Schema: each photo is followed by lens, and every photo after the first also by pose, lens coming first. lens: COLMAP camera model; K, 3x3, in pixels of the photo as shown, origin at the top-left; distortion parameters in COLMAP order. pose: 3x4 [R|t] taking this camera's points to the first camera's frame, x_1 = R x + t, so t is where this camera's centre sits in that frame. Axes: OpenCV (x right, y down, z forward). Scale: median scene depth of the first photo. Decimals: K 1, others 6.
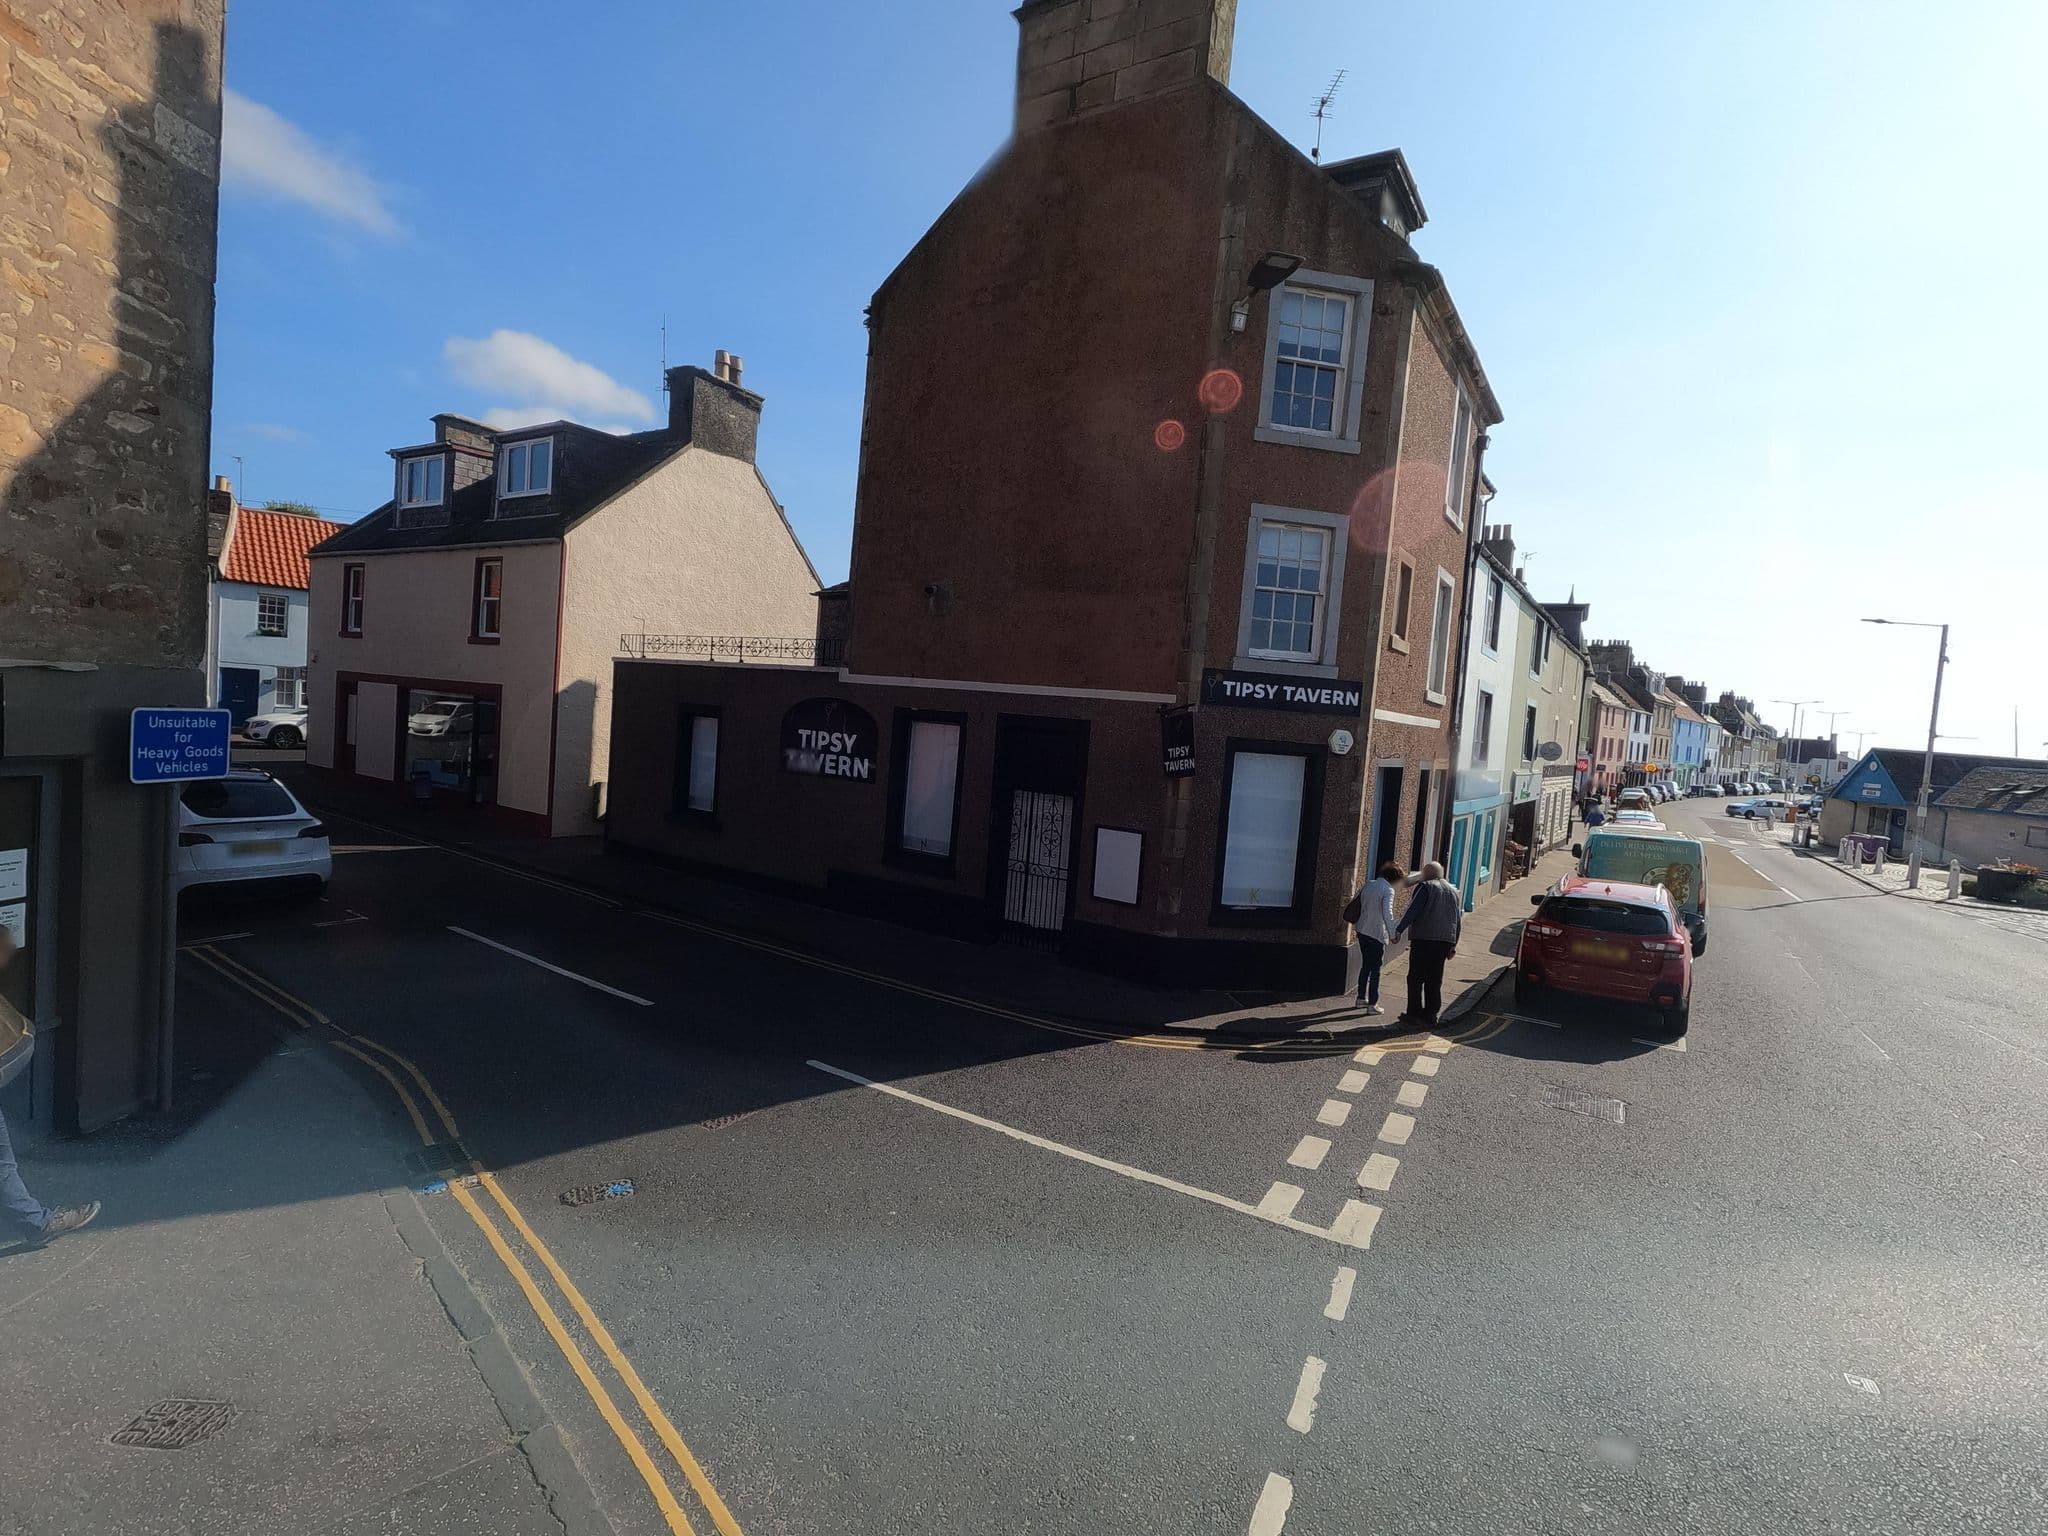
lens RADIAL K [[953.8, 0, 1024.0], [0, 953.8, 768.0], [0, 0, 1]] dist [0.003408, 0.000436]
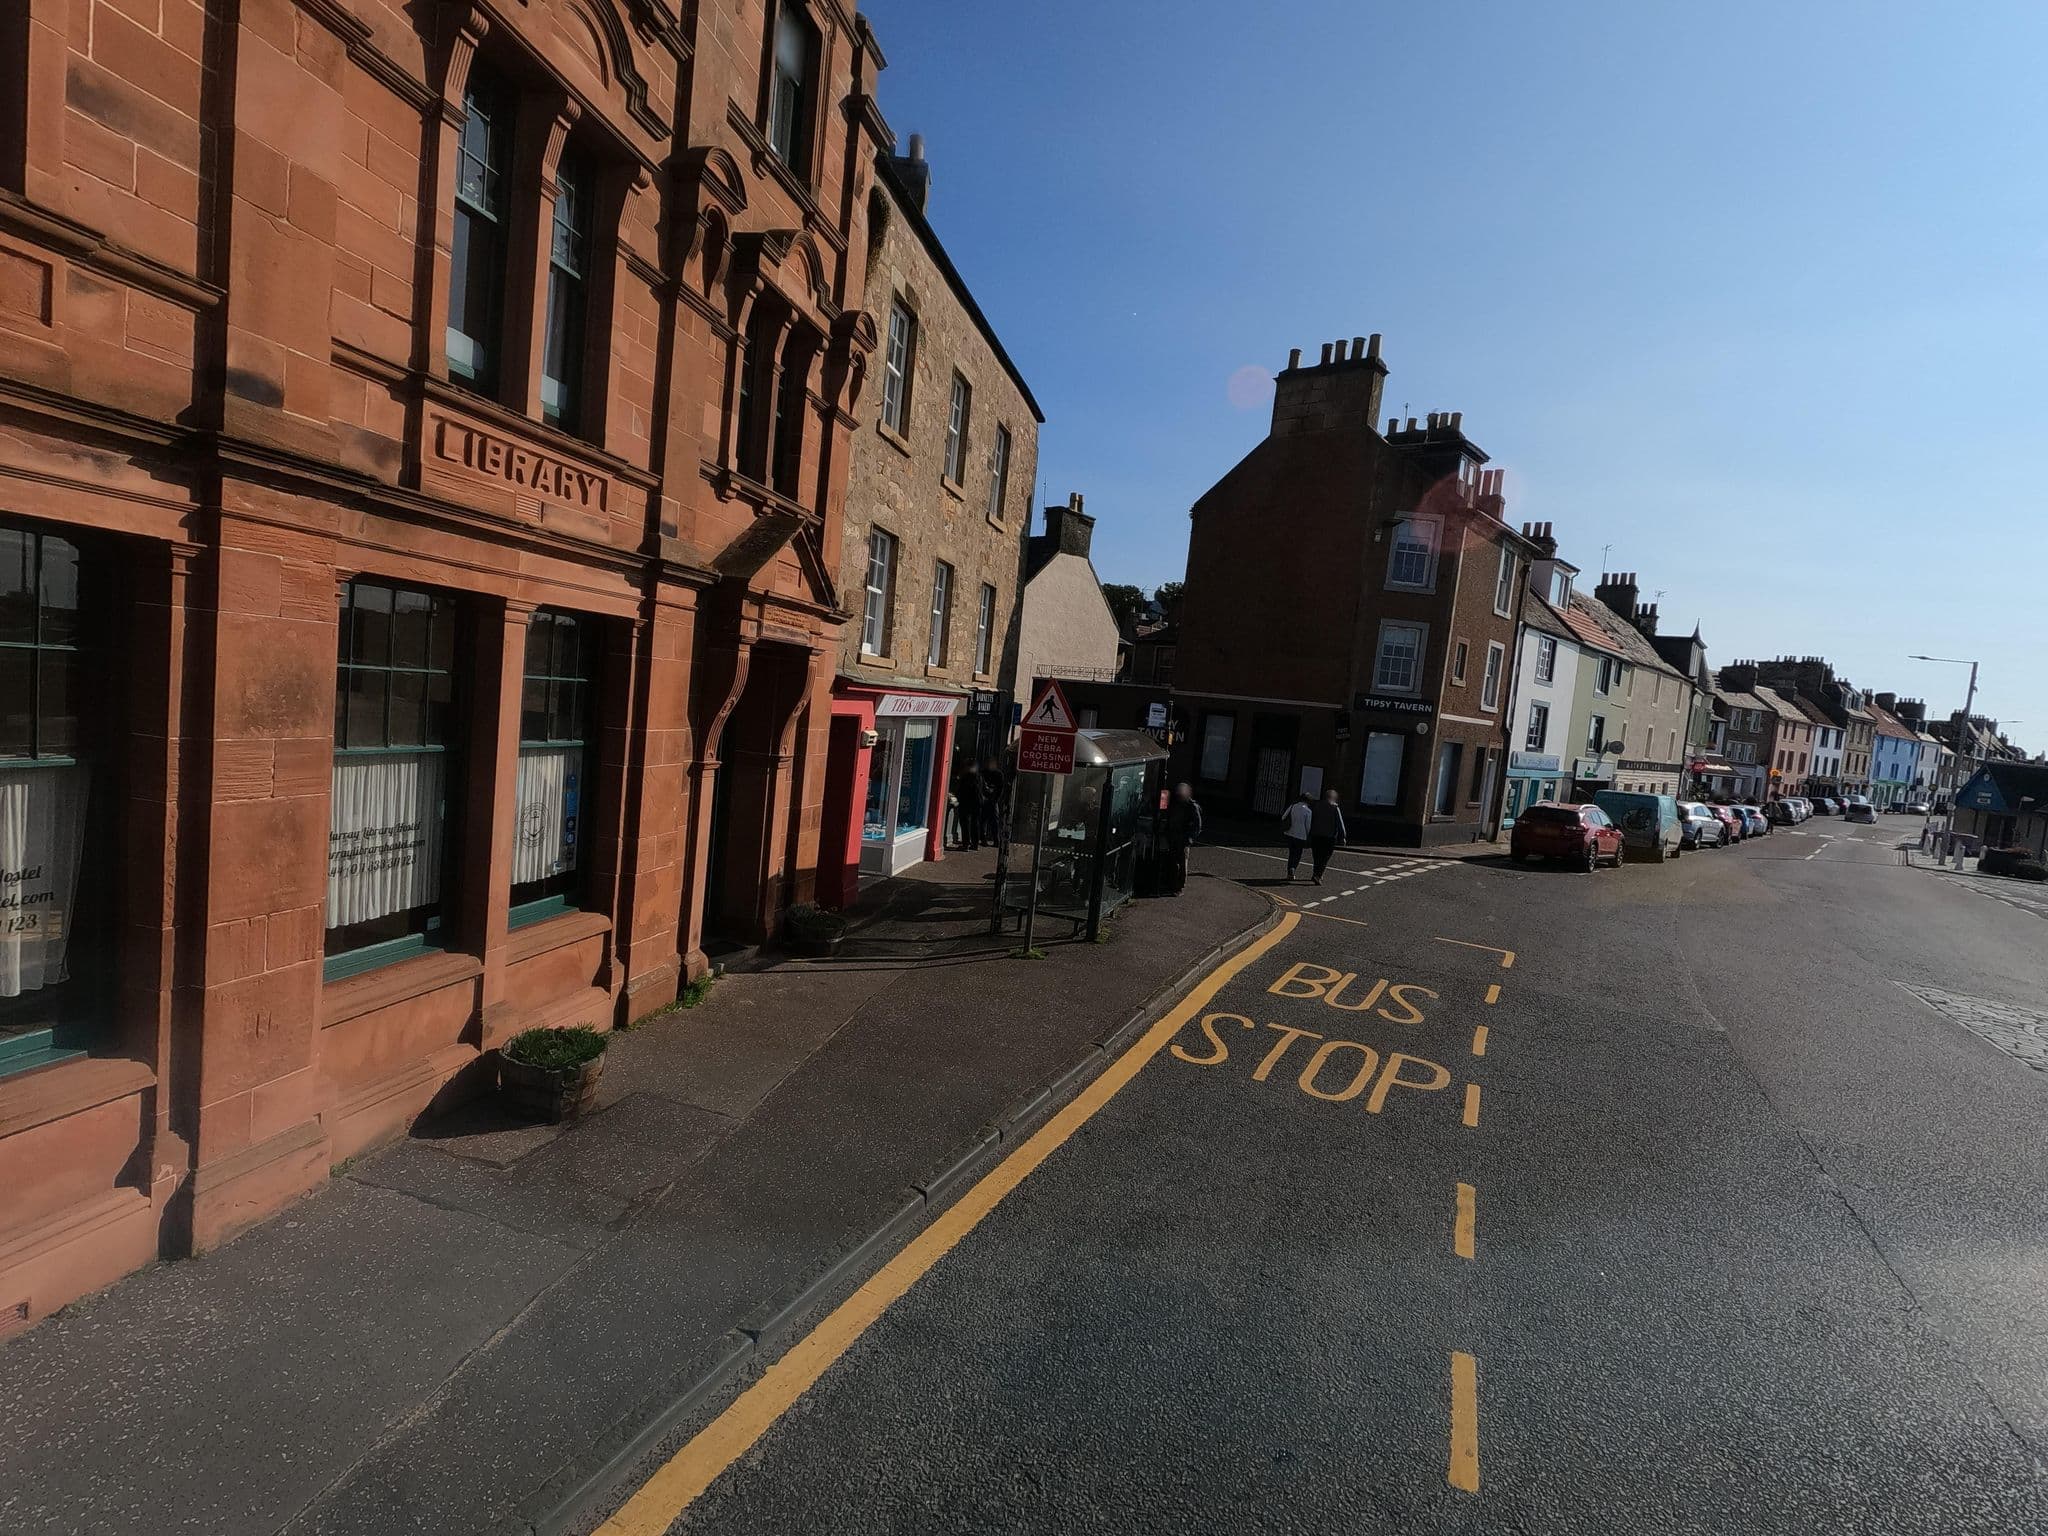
lens RADIAL K [[953.8, 0, 1024.0], [0, 953.8, 768.0], [0, 0, 1]] dist [0.003408, 0.000436]
pose [[0.983113, 0.035435, -0.179538, -0.073701], [-0.035218, 0.999370, 0.004393, 0.038910], [0.179581, 0.002004, 0.983741, -0.591925]]
